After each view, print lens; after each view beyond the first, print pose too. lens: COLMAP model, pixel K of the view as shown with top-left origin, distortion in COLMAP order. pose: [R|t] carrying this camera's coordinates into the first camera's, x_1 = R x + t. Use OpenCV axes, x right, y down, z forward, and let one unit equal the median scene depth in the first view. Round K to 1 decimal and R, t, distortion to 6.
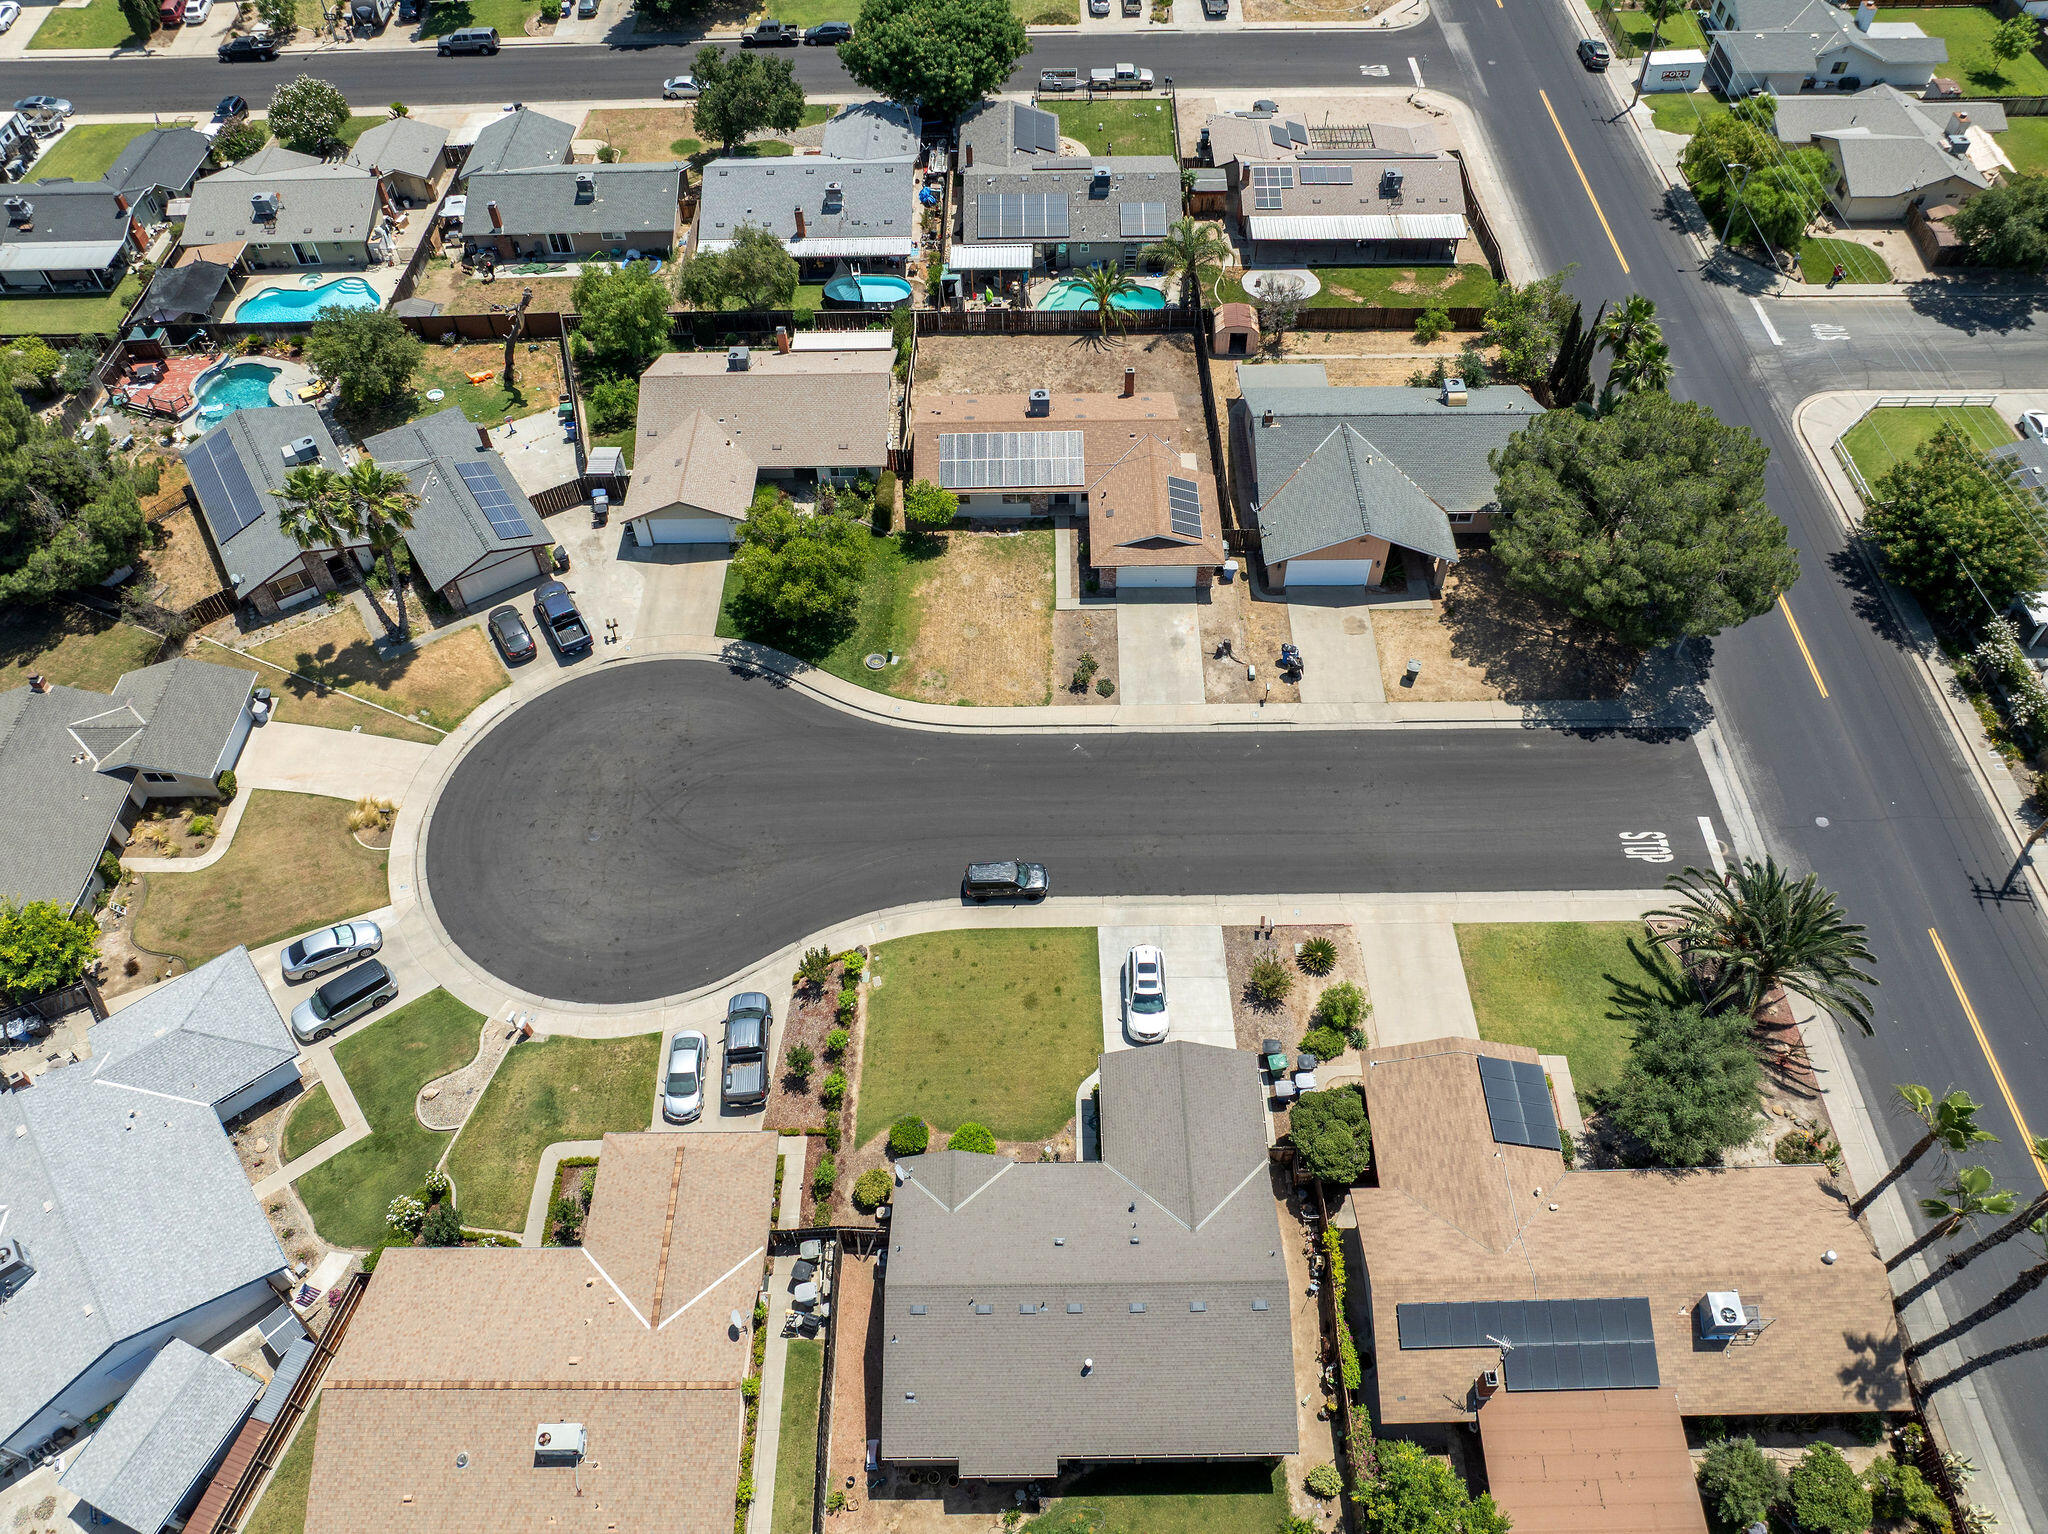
lens RADIAL K [[1435.5, 0, 1037.8], [0, 1435.5, 769.4], [0, 0, 1]] dist [-0.029771, -0.005357]
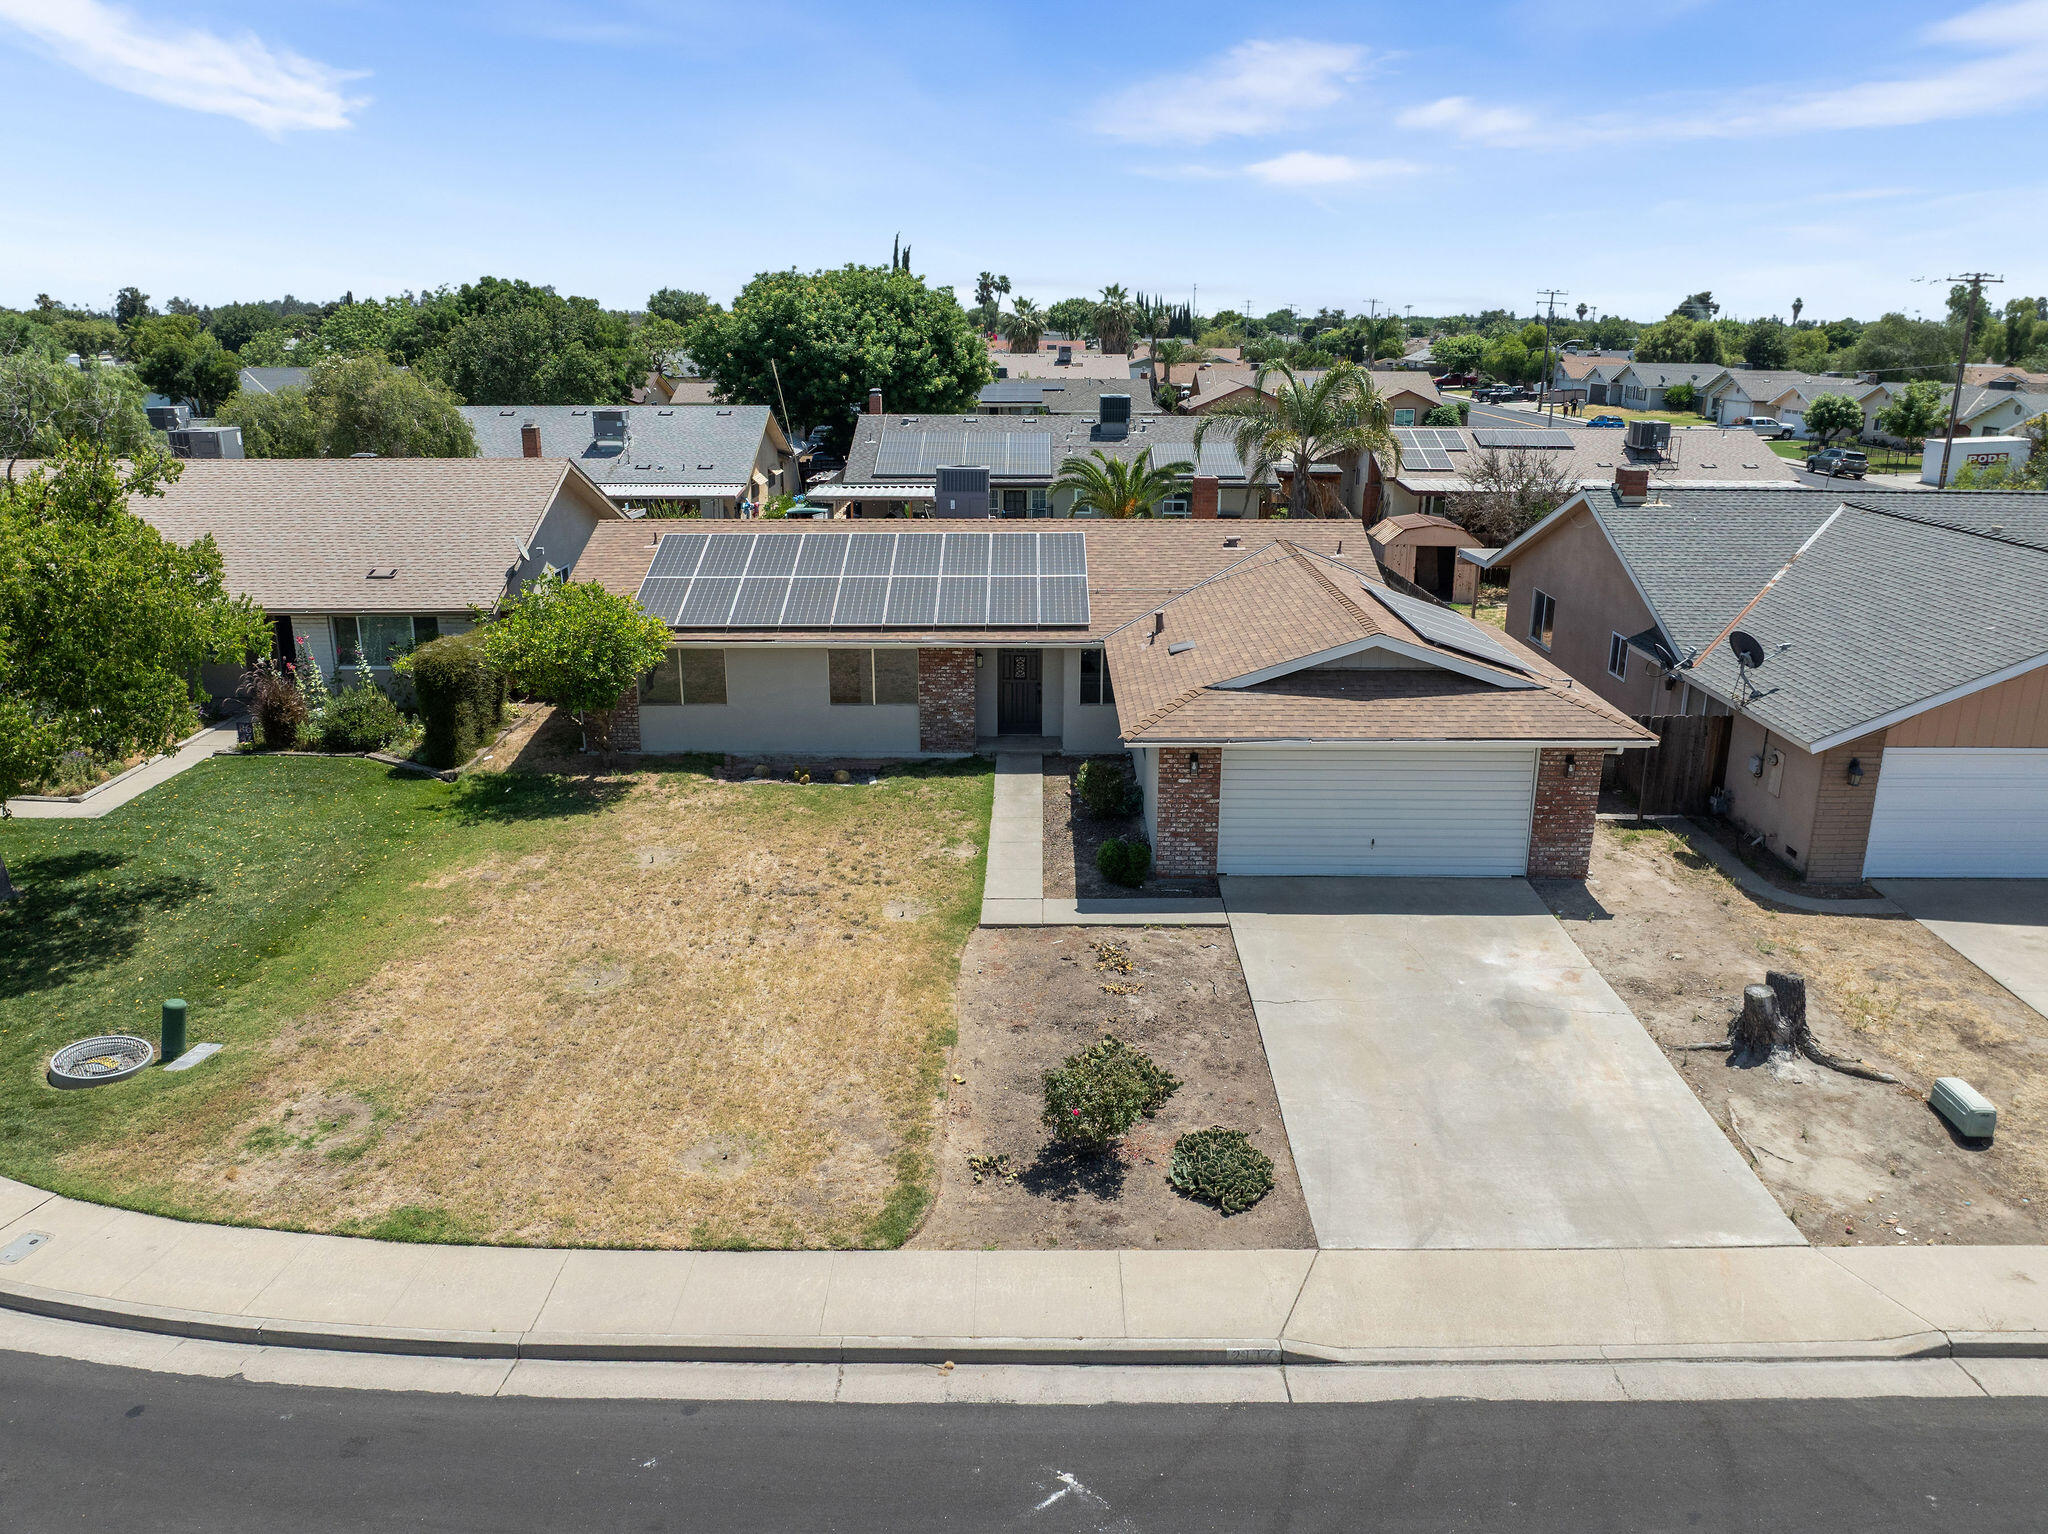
lens RADIAL K [[1456.2, 0, 1036.4], [0, 1456.2, 767.6], [0, 0, 1]] dist [-0.037313, 0.003360]
pose [[0.999868, 0.016216, 0.001201, 0.021283], [-0.012716, 0.825824, -0.563784, 0.005001], [-0.010134, 0.563694, 0.825921, 0.771427]]
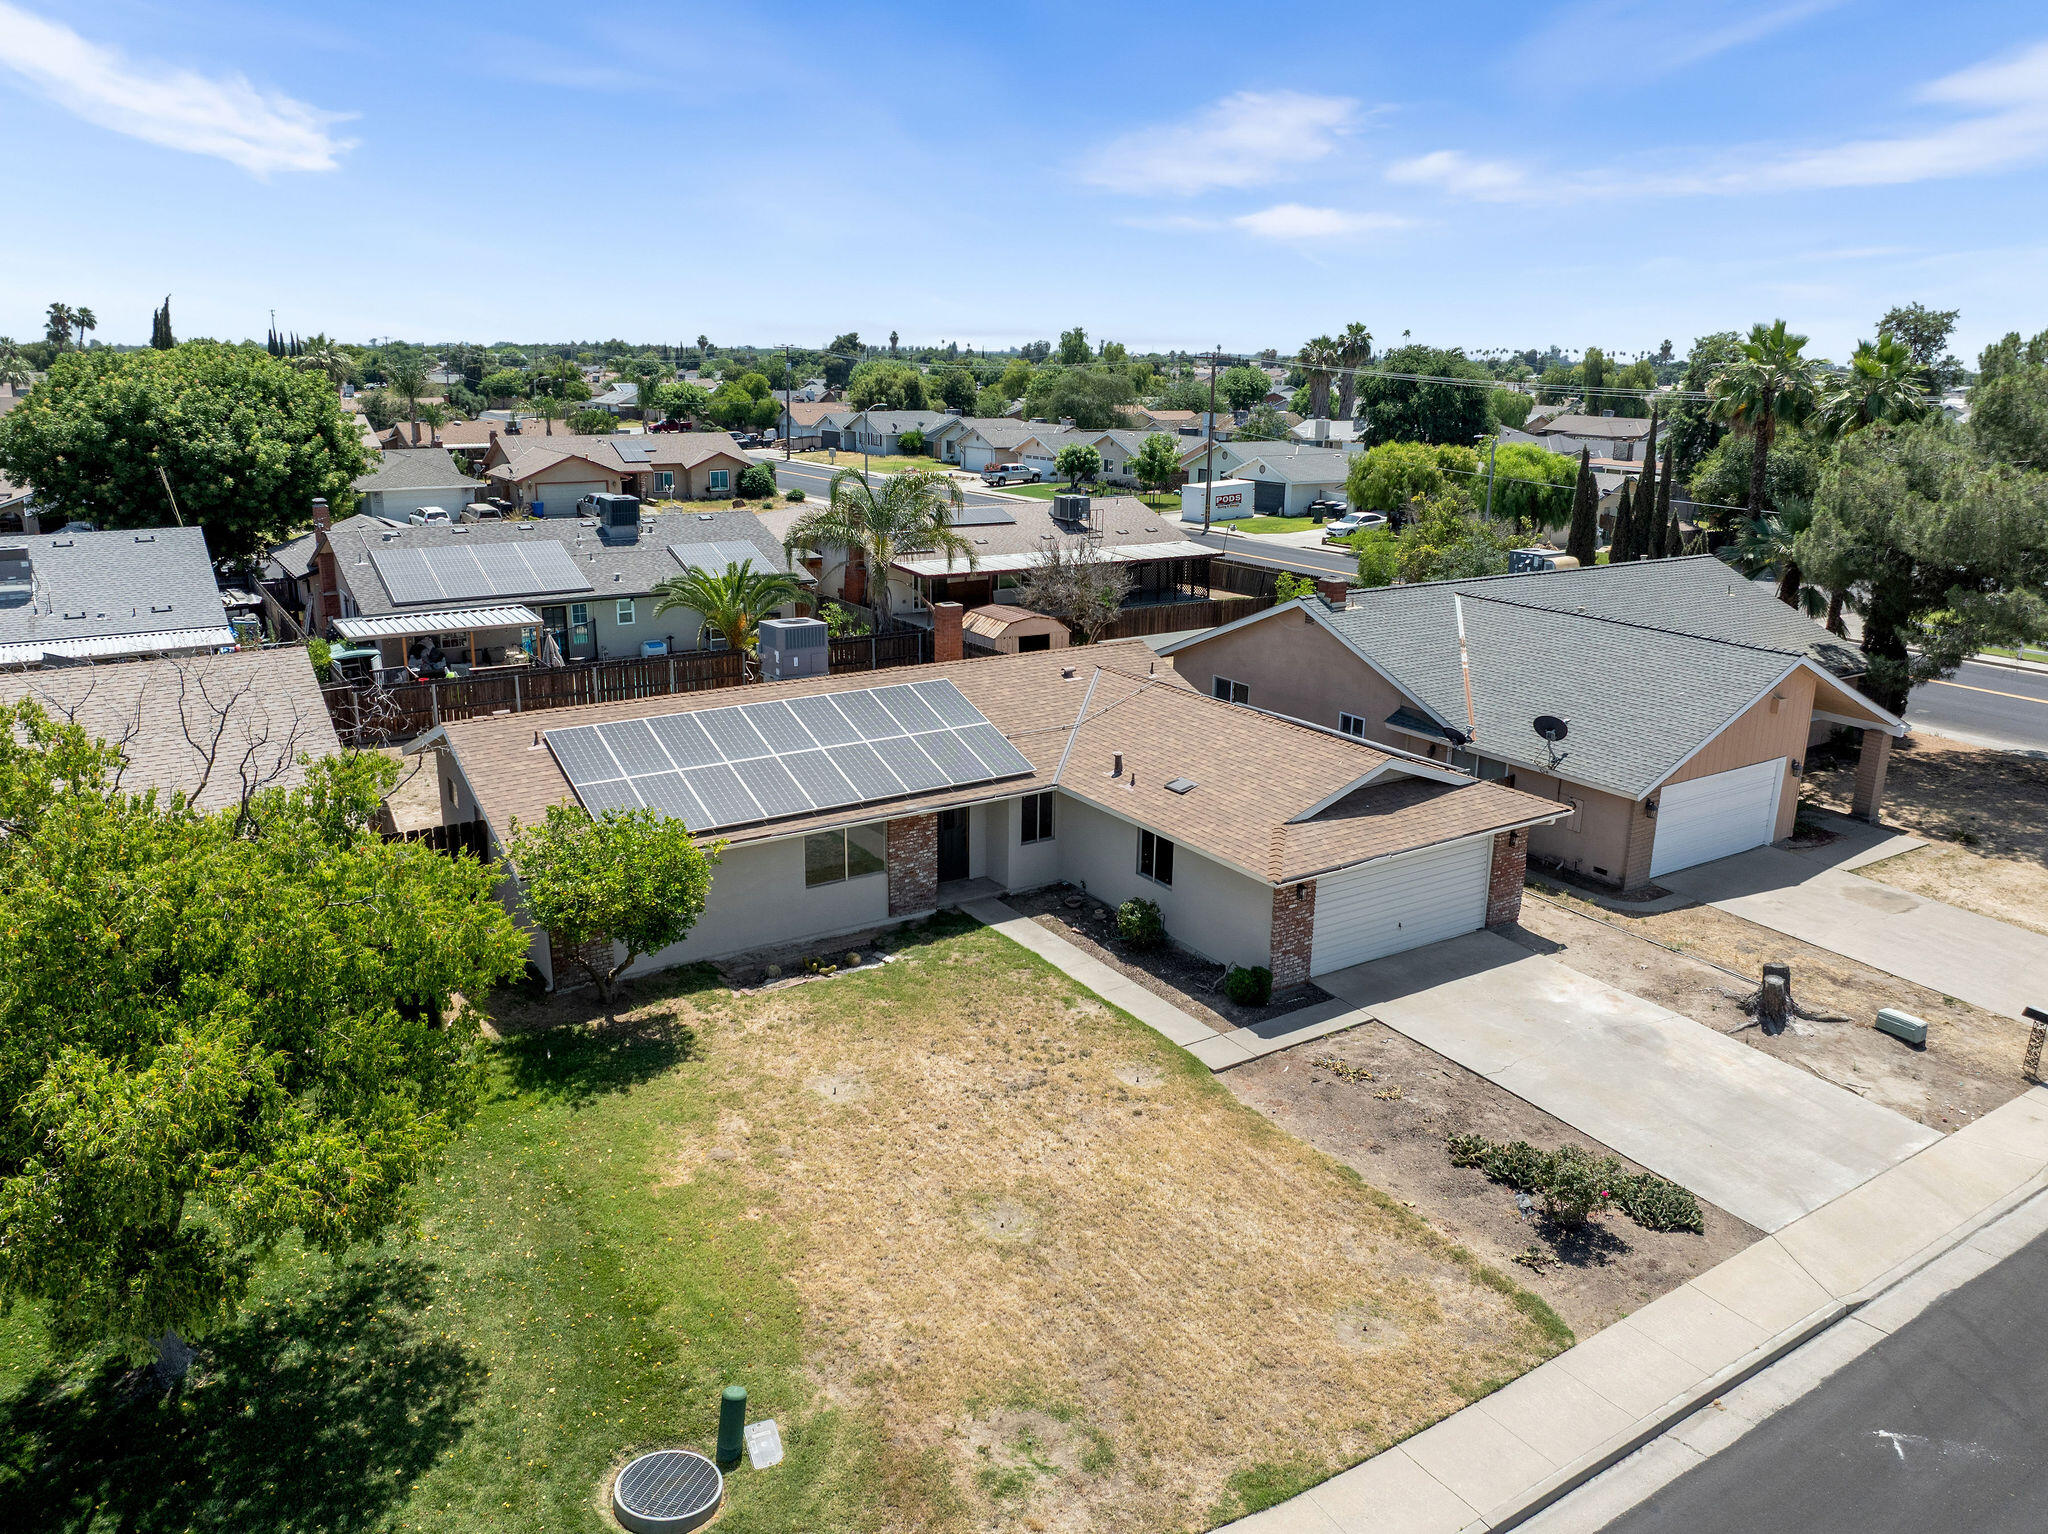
lens RADIAL K [[1484.3, 0, 1034.7], [0, 1484.3, 739.6], [0, 0, 1]] dist [-0.031520, -0.002373]
pose [[0.836706, -0.114956, 0.535451, -0.154888], [0.412802, 0.774887, -0.478691, -0.039921], [-0.359886, 0.621559, 0.695806, 0.769526]]
